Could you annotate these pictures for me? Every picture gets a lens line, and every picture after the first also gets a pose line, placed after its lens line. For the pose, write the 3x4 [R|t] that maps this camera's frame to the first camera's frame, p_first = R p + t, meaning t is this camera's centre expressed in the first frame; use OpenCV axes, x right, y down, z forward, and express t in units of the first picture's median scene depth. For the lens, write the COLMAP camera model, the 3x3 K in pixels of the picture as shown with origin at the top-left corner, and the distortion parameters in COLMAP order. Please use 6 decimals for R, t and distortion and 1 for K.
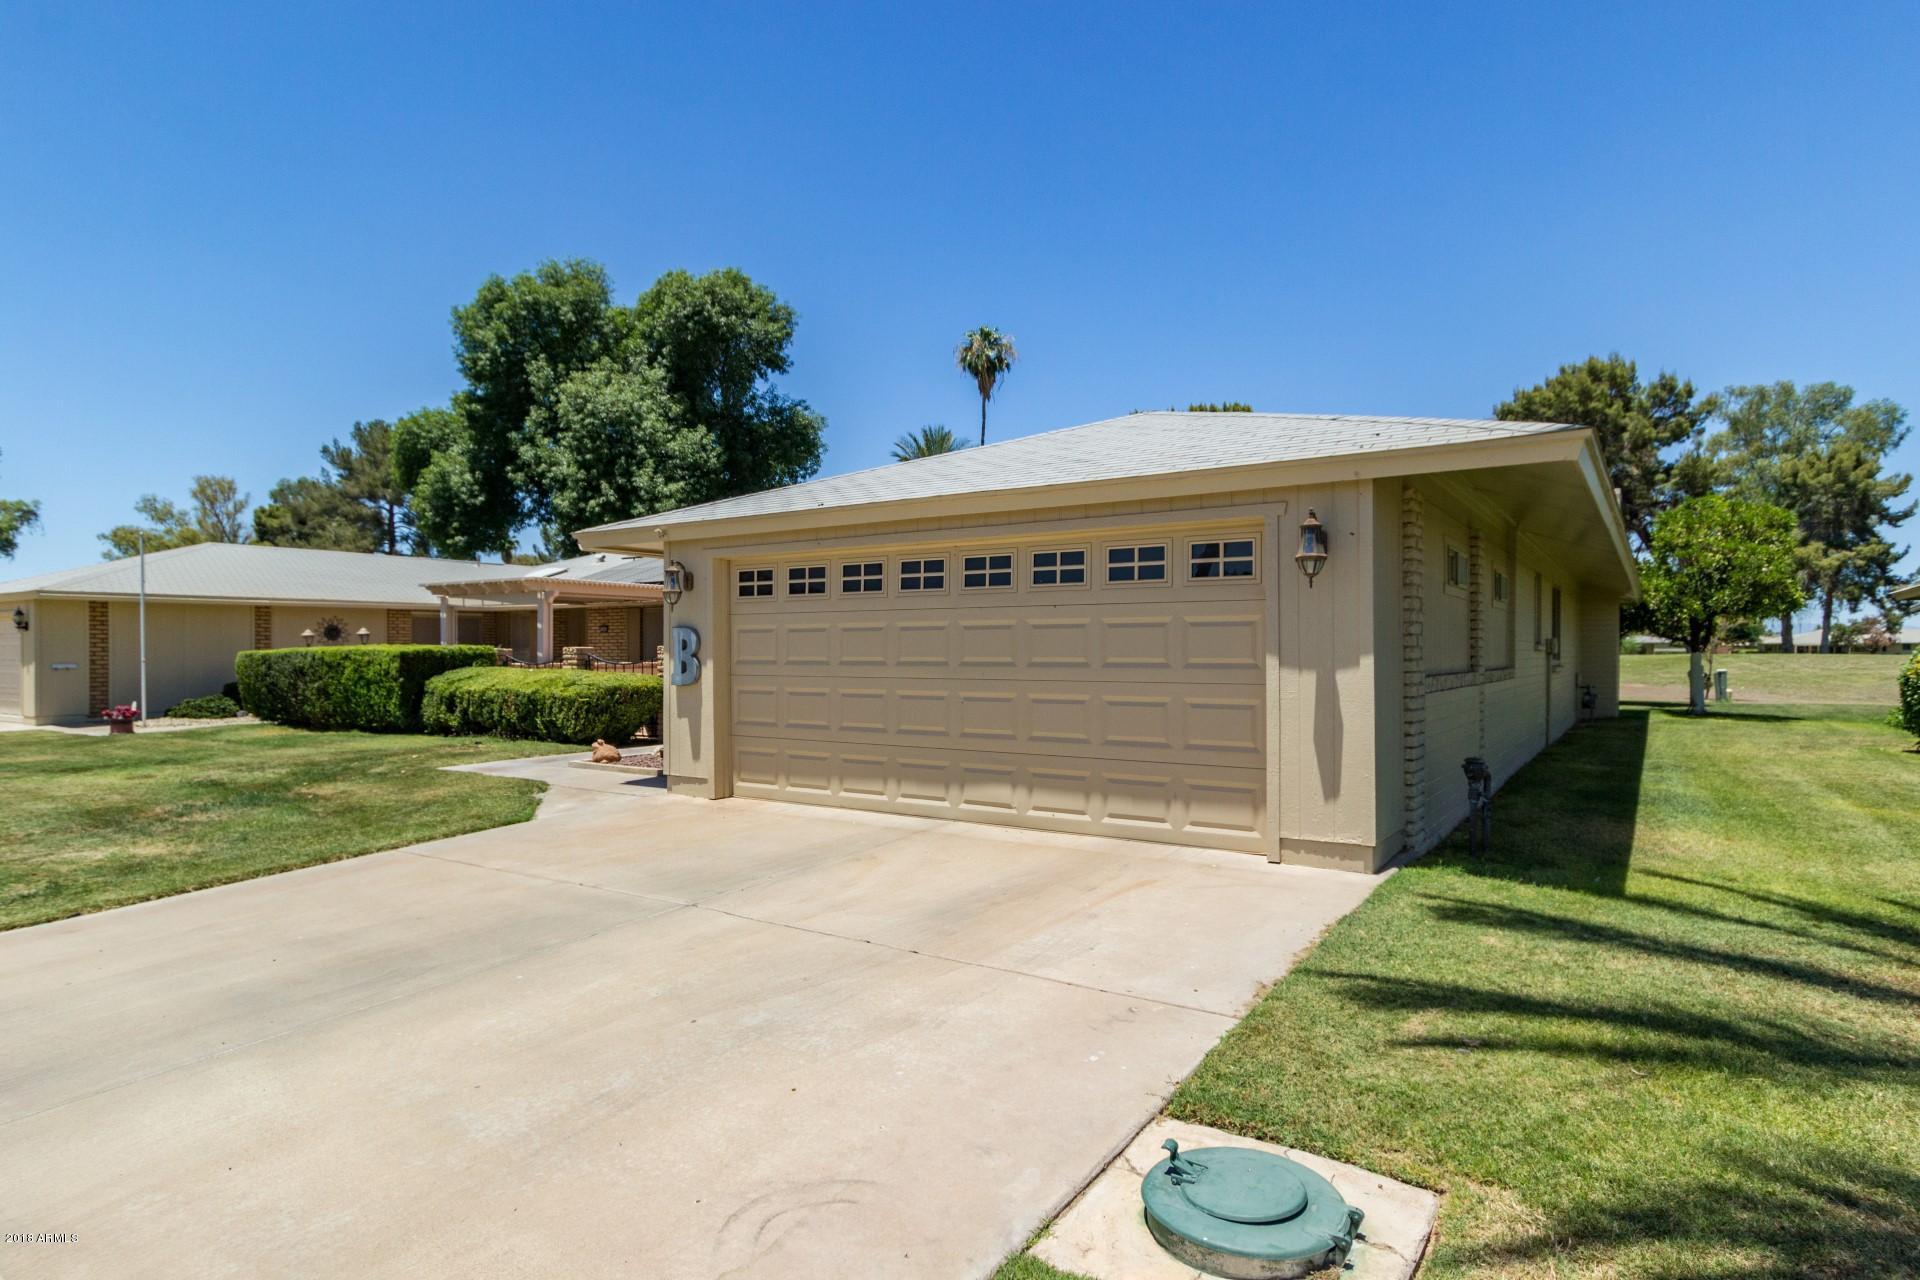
lens RADIAL K [[1046.2, 0, 960.0], [0, 1046.2, 640.0], [0, 0, 1]] dist [-0.002416, -0.000108]
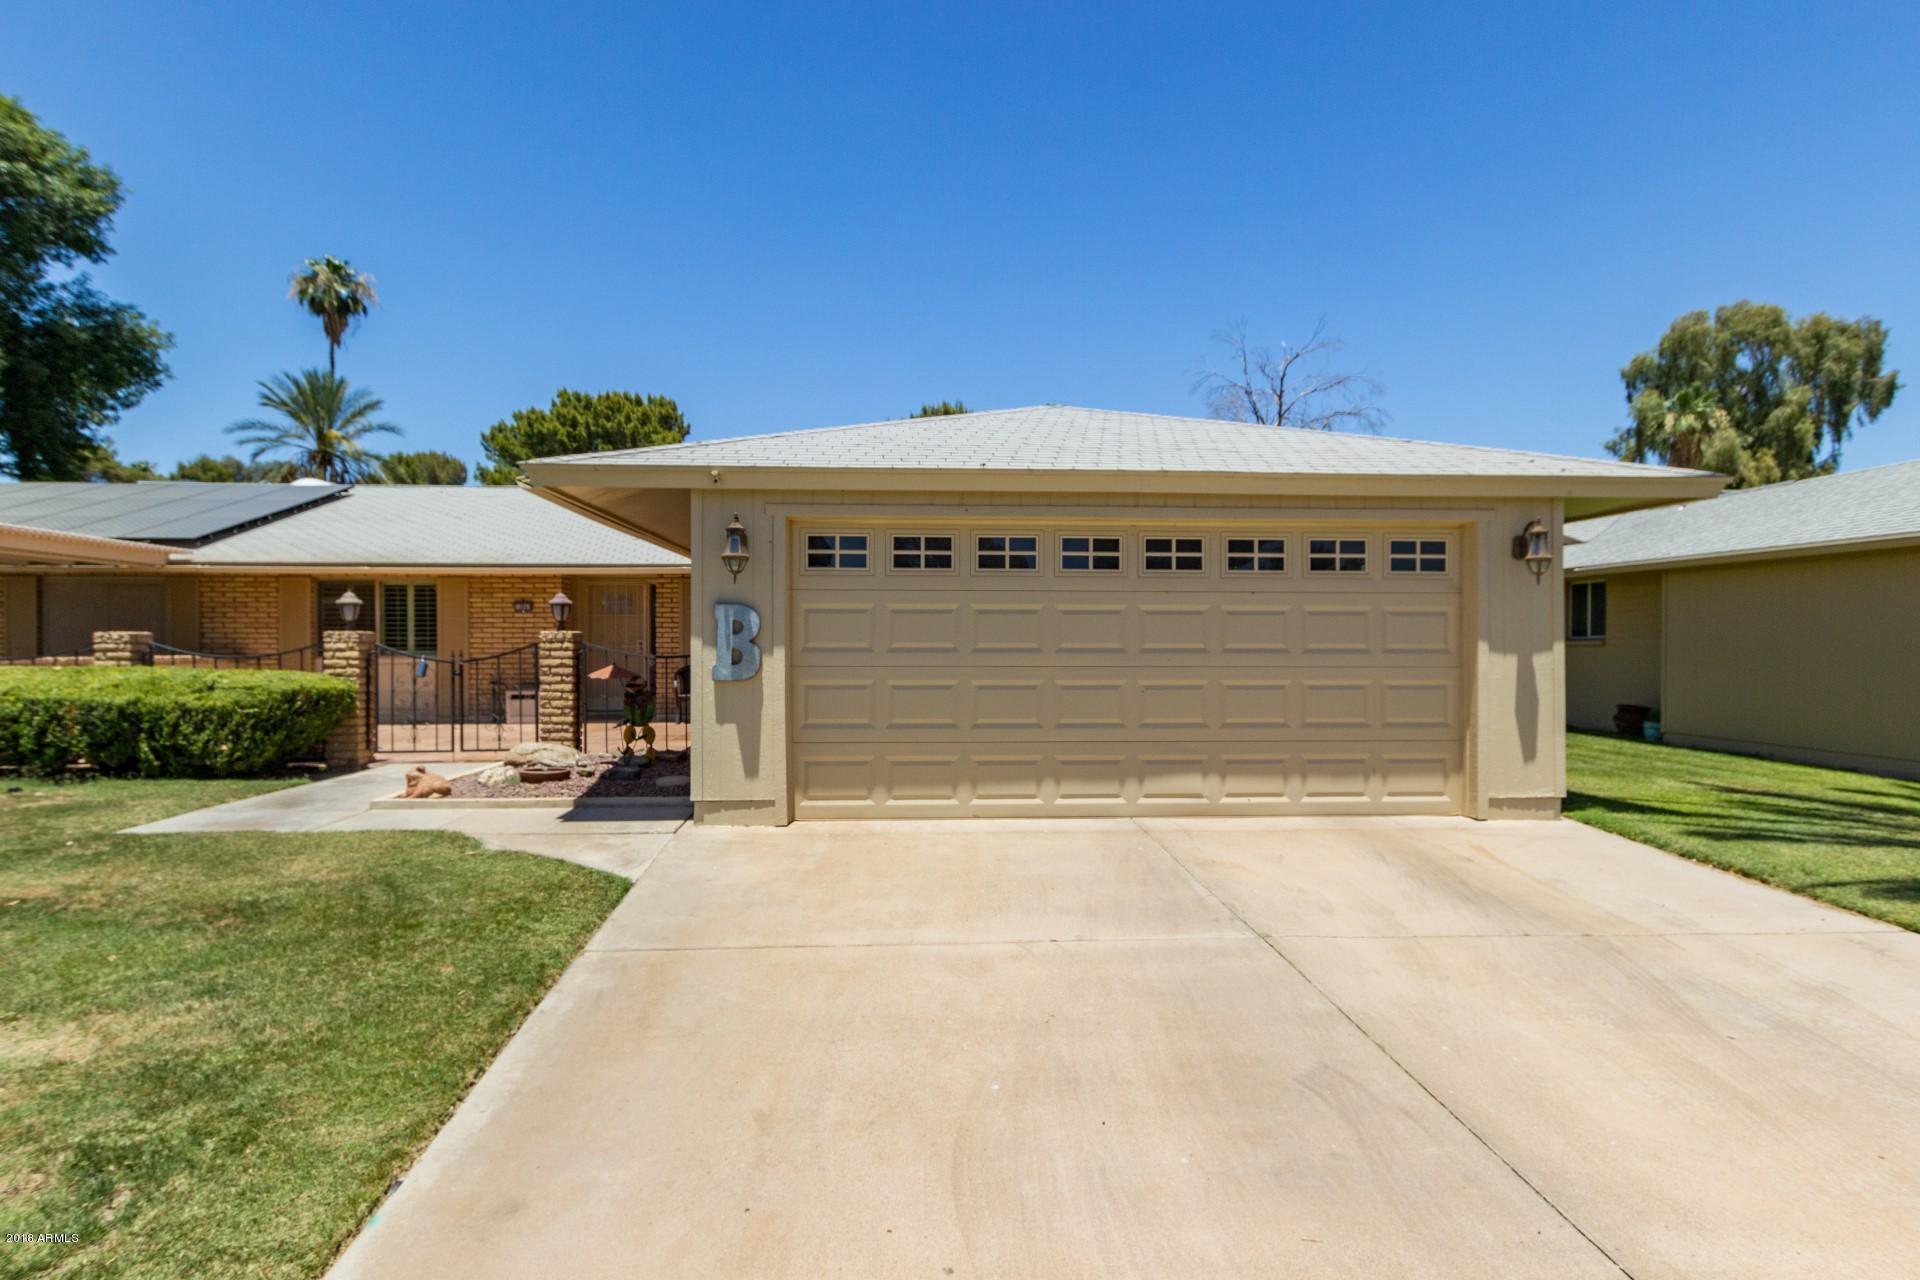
lens RADIAL K [[1012.8, 0, 992.5], [0, 1012.8, 643.5], [0, 0, 1]] dist [0.015205, -0.012429]
pose [[0.793686, 0.002694, 0.608321, -0.579914], [-0.008065, 0.999949, 0.006094, 0.010432], [-0.608274, -0.009743, 0.793668, 0.310902]]
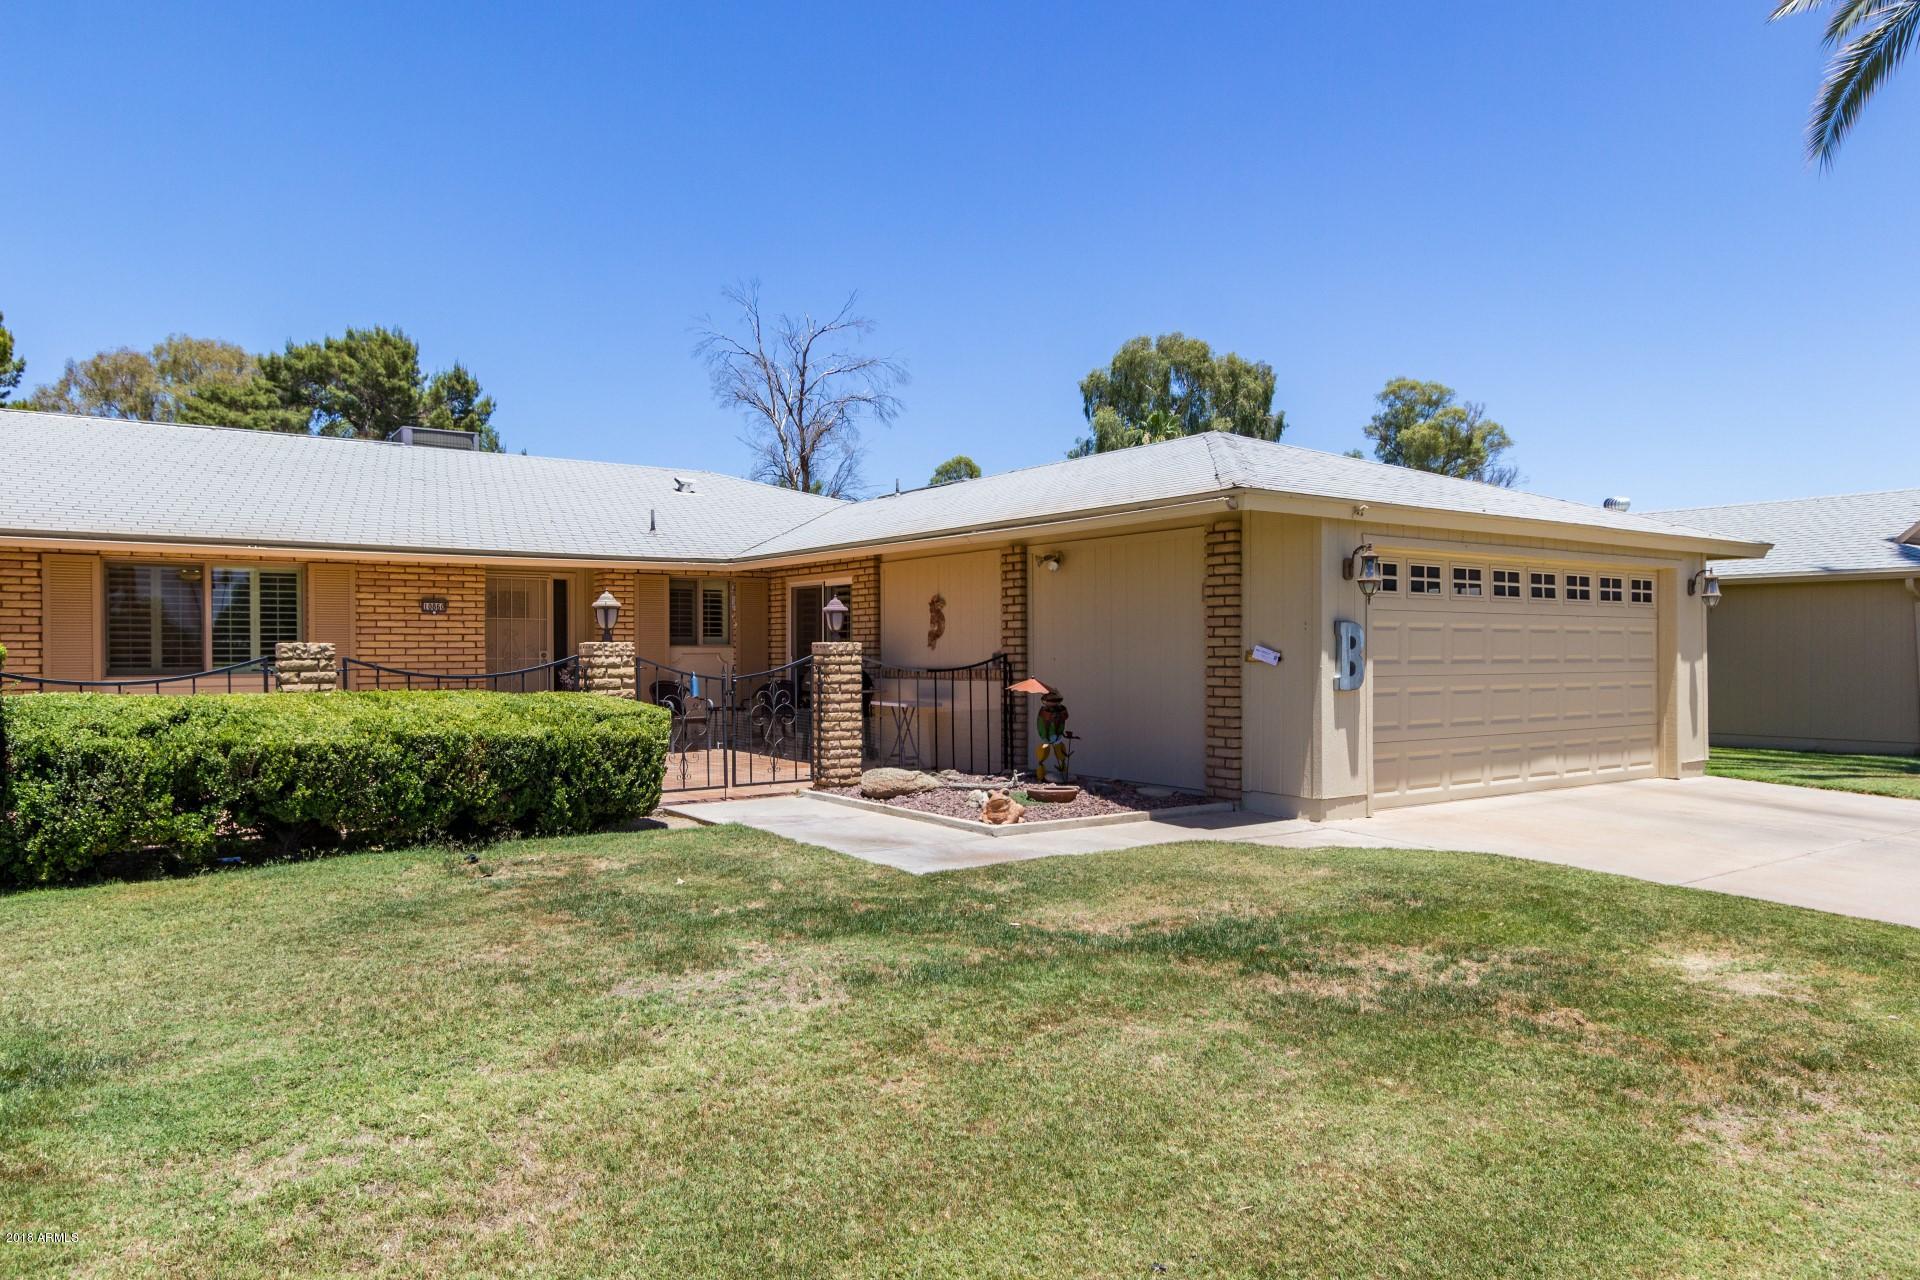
lens RADIAL K [[1233.3, 0, 960.0], [0, 1233.3, 640.0], [0, 0, 1]] dist [-0.002484, 0.000898]
pose [[0.358725, 0.009233, 0.933397, -1.356228], [-0.008700, 0.999941, -0.006548, 0.012103], [-0.933403, -0.005771, 0.358784, 0.964584]]
